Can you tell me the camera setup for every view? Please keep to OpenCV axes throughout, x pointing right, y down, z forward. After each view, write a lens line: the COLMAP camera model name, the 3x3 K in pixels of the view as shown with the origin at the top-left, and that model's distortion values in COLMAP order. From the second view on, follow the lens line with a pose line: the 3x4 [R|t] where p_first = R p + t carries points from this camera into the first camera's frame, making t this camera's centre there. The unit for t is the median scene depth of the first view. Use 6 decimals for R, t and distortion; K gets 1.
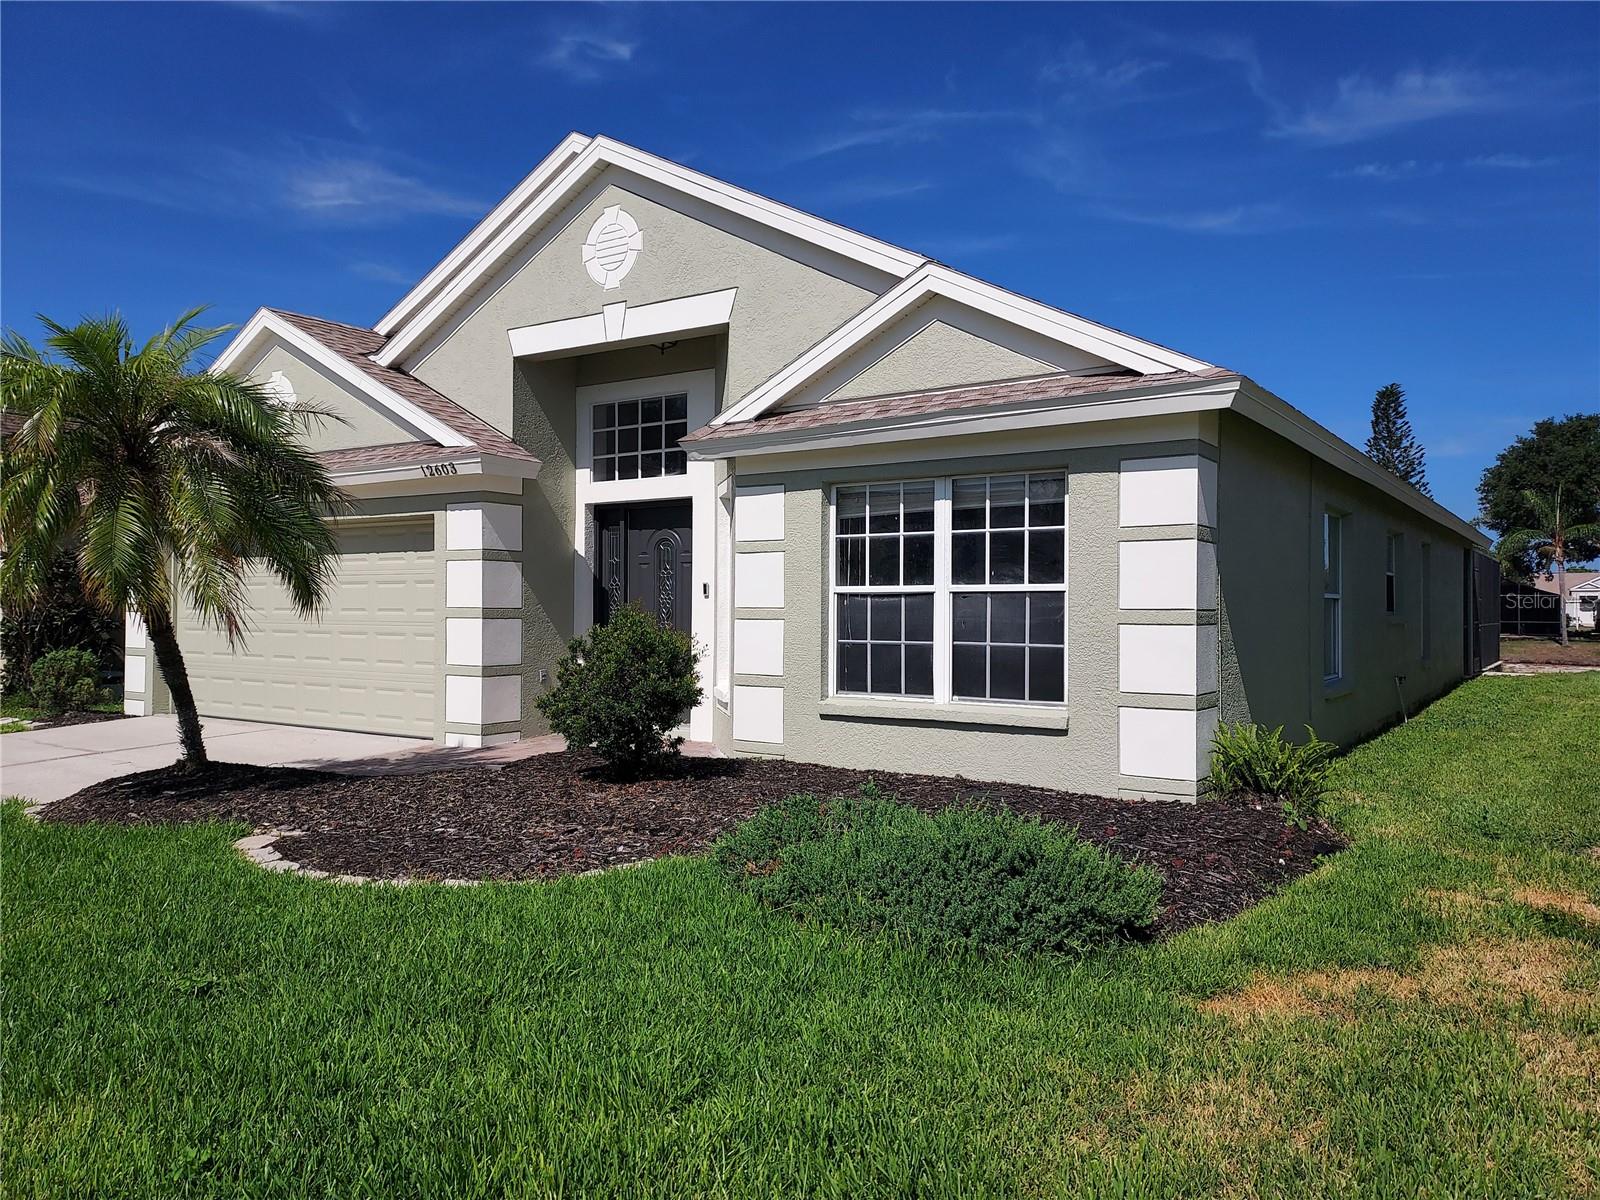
lens RADIAL K [[1151.6, 0, 797.1], [0, 1151.6, 605.0], [0, 0, 1]] dist [0.034722, -0.011854]
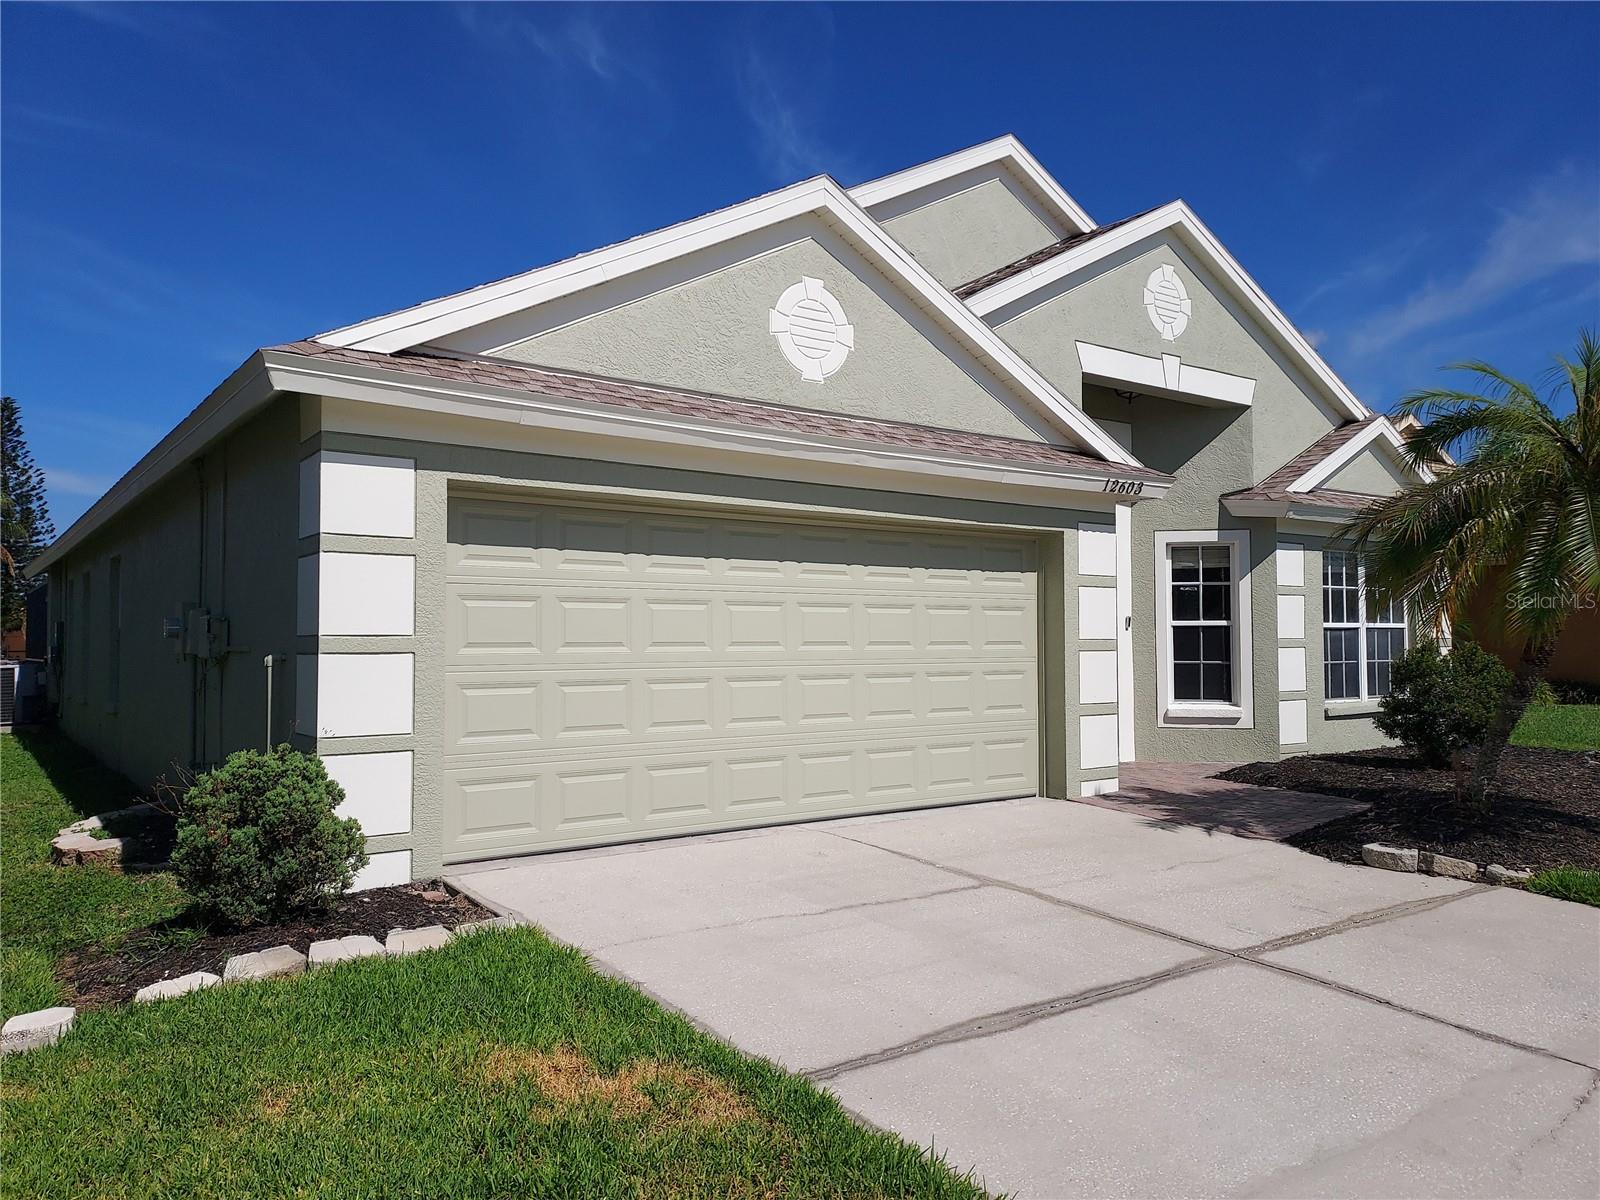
lens RADIAL K [[1151.6, 0, 799.9], [0, 1151.6, 594.3], [0, 0, 1]] dist [0.034722, -0.011854]
pose [[0.354735, 0.031549, 0.934434, -1.397961], [-0.001499, 0.999448, -0.033175, -0.003119], [-0.934966, 0.010368, 0.354587, 1.033624]]
